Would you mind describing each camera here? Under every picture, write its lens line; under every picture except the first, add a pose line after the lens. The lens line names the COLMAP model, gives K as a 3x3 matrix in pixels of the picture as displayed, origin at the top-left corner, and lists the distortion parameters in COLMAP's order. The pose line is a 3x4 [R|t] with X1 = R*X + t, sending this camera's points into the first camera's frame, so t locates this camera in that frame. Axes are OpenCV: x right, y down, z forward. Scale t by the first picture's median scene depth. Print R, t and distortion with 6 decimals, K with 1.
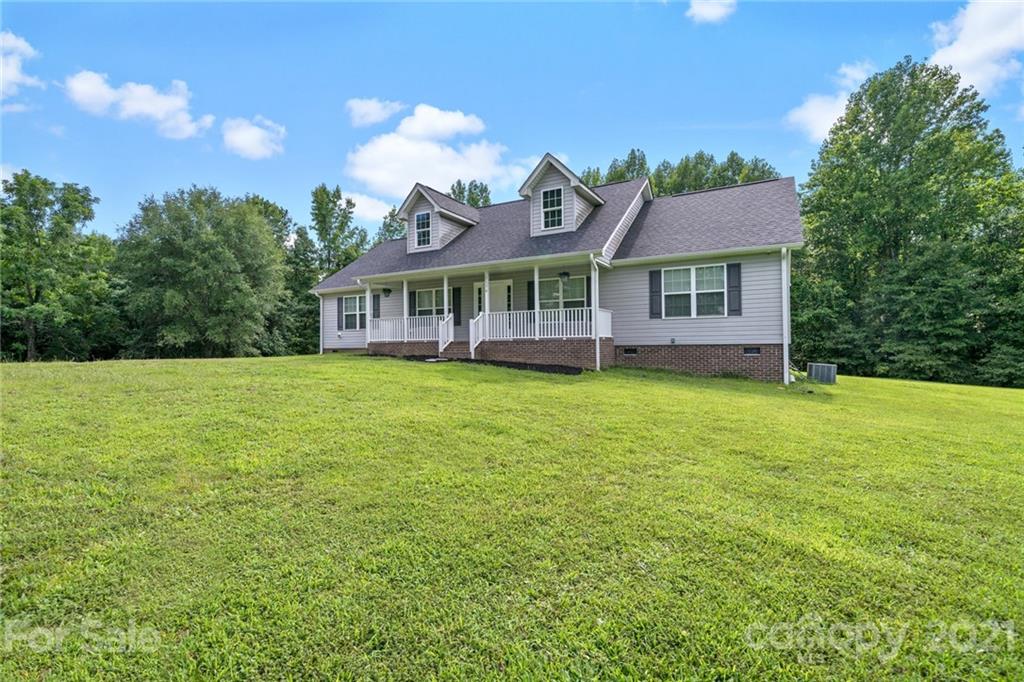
lens RADIAL K [[496.2, 0, 512.0], [0, 496.2, 341.0], [0, 0, 1]] dist [0.002382, 0.000552]
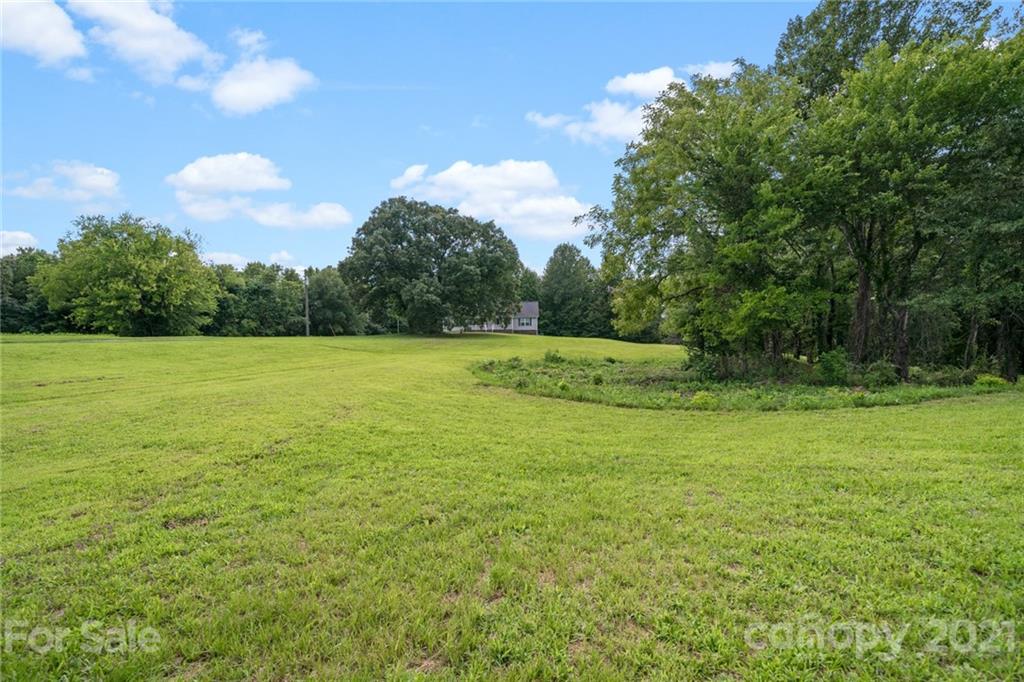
lens RADIAL K [[467.7, 0, 513.9], [0, 467.7, 339.5], [0, 0, 1]] dist [-0.001169, 0.000093]
pose [[0.897724, -0.010038, 0.440443, -1.663974], [0.003758, 0.999879, 0.015128, 0.025832], [-0.440541, -0.011925, 0.897653, -3.009052]]
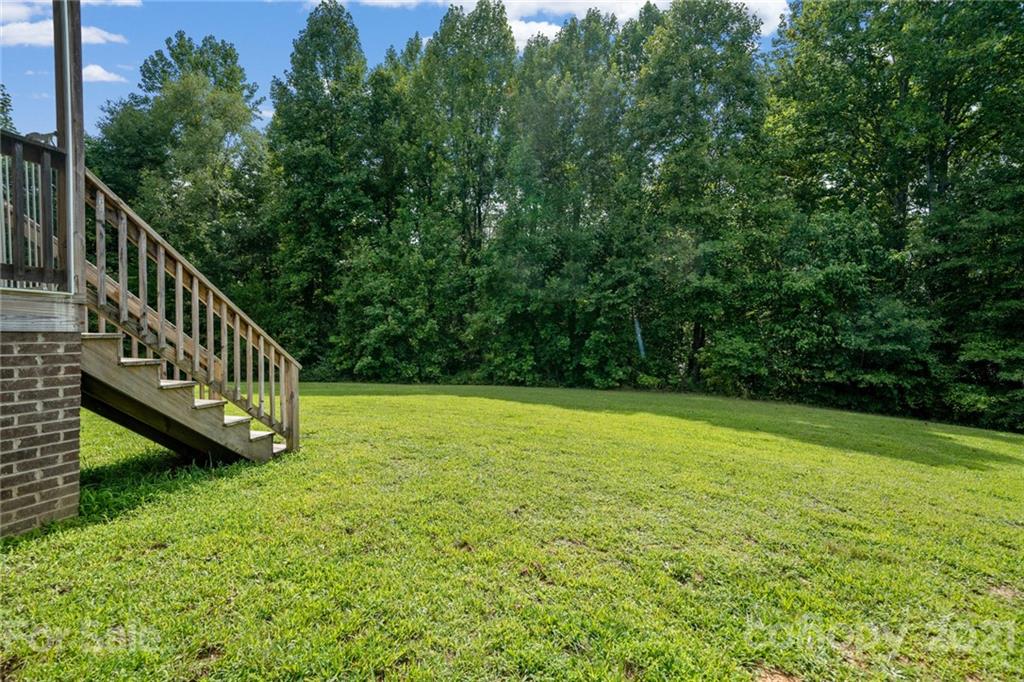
lens RADIAL K [[467.7, 0, 513.9], [0, 467.7, 339.5], [0, 0, 1]] dist [-0.001169, 0.000093]
pose [[0.978750, 0.014995, 0.204508, 0.432407], [-0.019613, 0.999596, 0.020572, 0.003127], [-0.204116, -0.024146, 0.978649, 1.139326]]
